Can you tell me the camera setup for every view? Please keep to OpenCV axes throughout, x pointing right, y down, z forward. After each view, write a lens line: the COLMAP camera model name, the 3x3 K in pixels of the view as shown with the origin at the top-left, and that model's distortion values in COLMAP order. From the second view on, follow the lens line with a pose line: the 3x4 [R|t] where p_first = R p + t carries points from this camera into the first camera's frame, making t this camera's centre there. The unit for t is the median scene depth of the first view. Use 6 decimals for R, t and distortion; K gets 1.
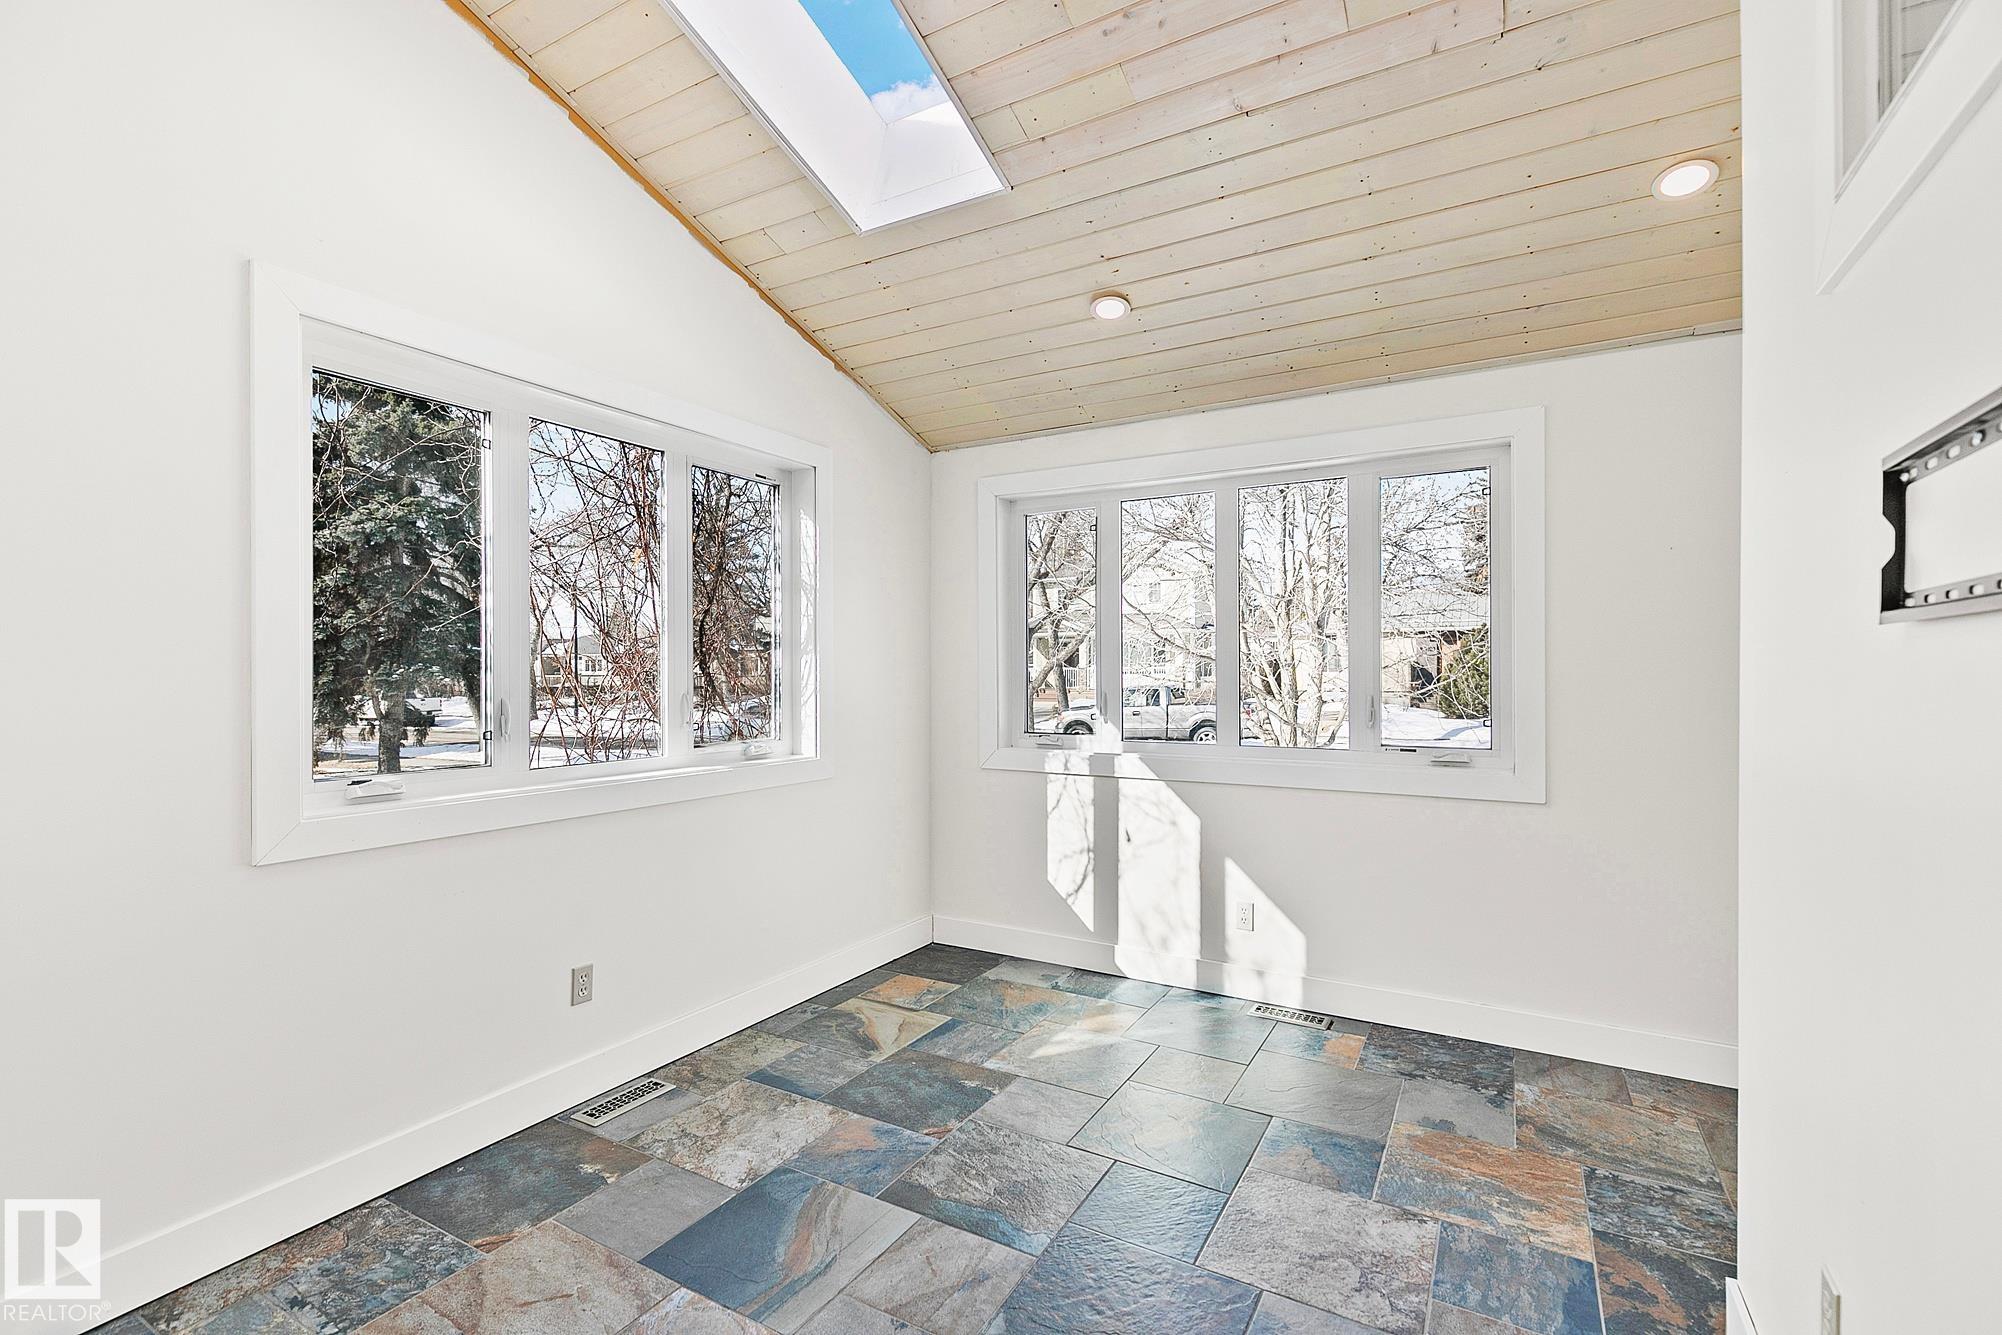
lens RADIAL K [[897.3, 0, 995.1], [0, 897.3, 666.6], [0, 0, 1]] dist [0.010720, -0.001953]
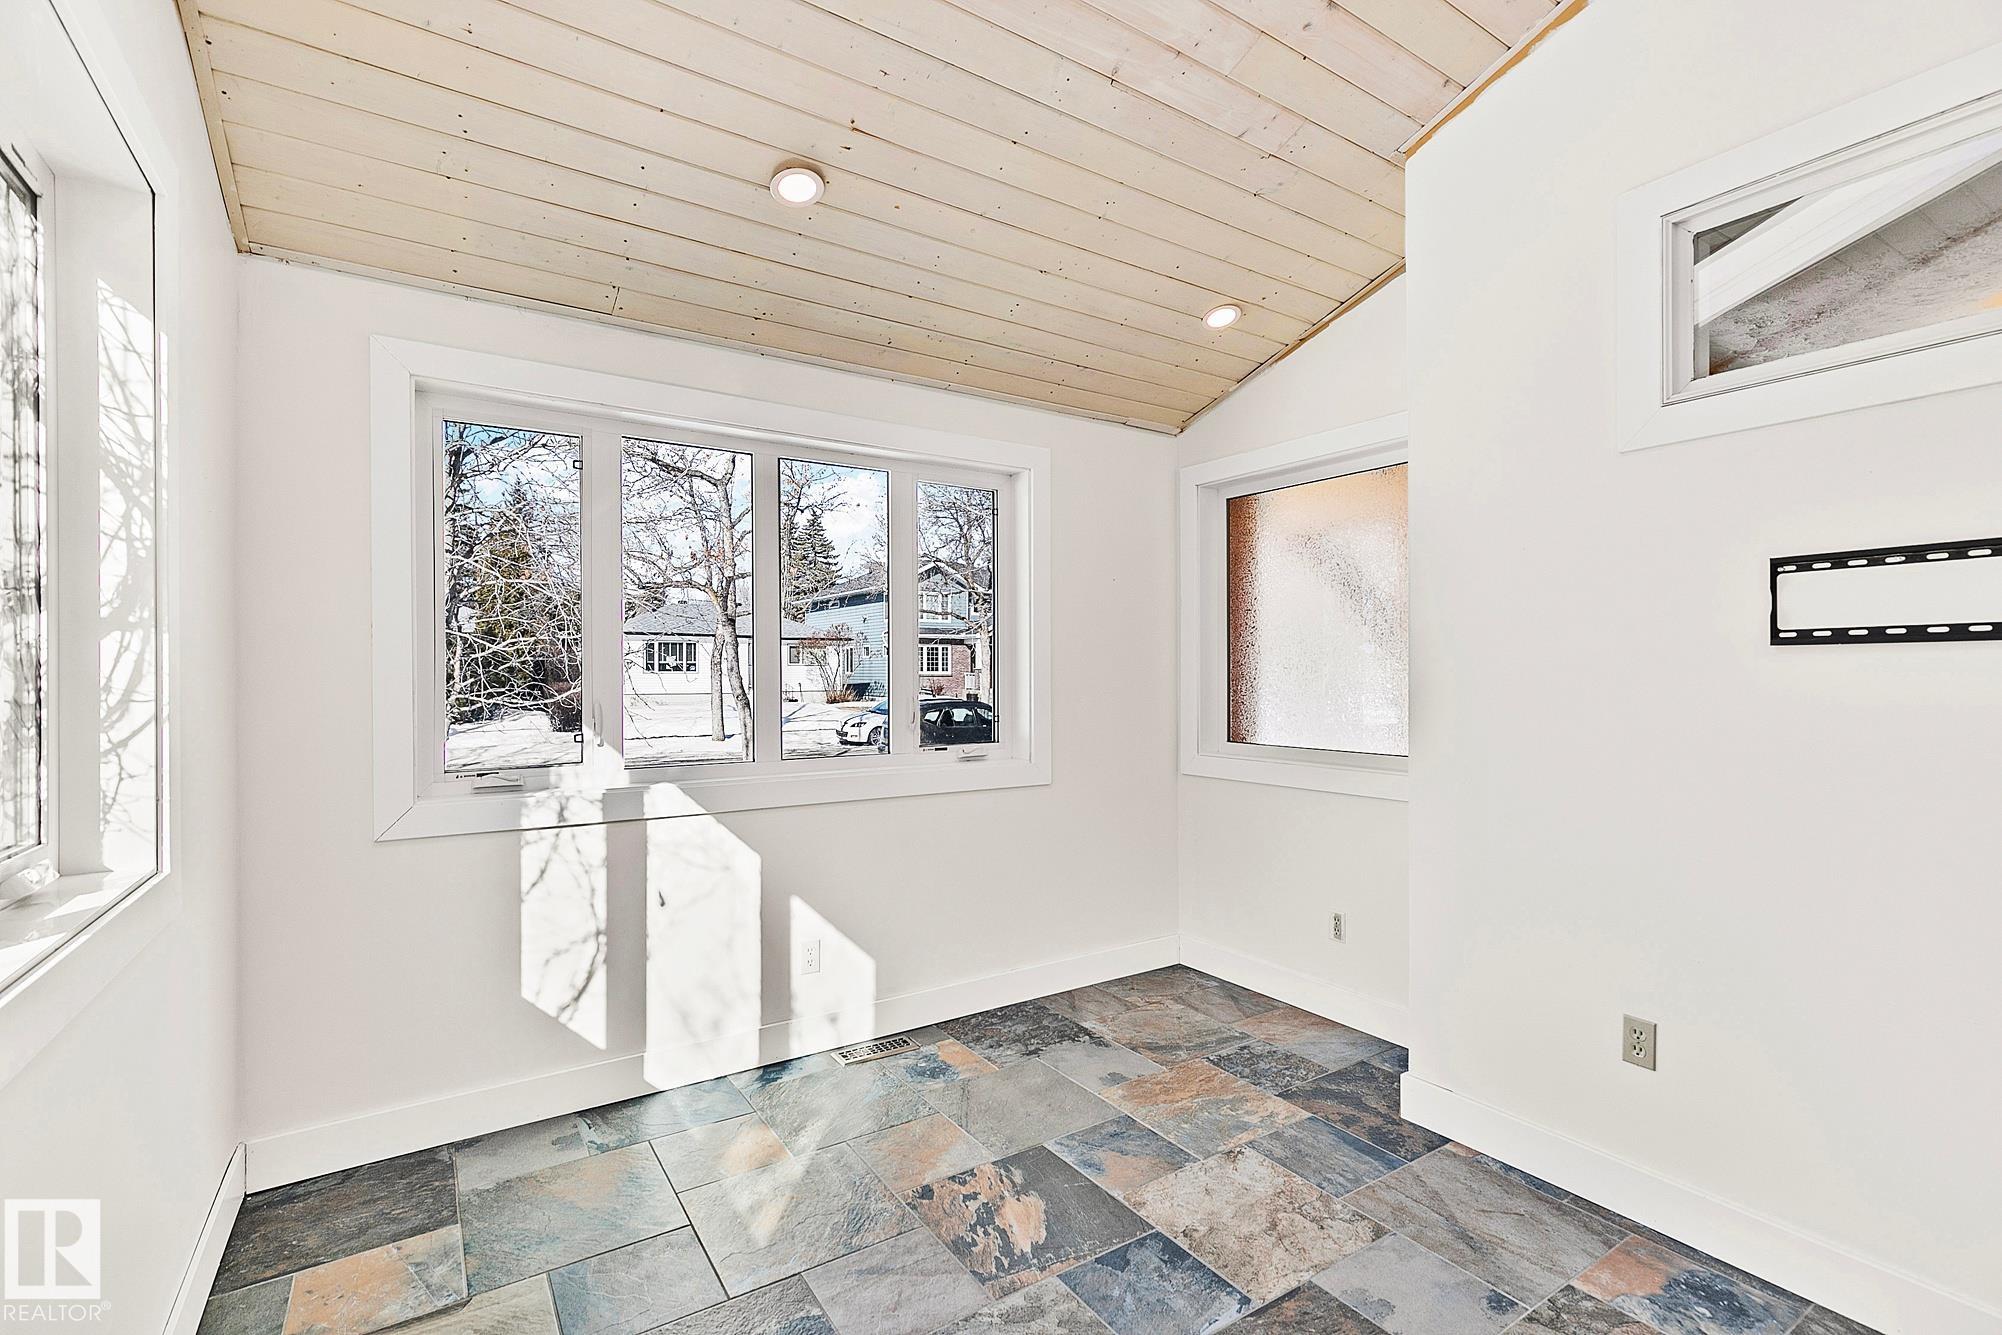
lens RADIAL K [[897.3, 0, 999.2], [0, 897.3, 672.8], [0, 0, 1]] dist [0.010720, -0.001953]
pose [[0.450762, 0.000233, 0.892644, -0.416589], [-0.004183, 0.999990, 0.001851, 0.002127], [-0.892634, -0.004568, 0.450758, 0.460581]]
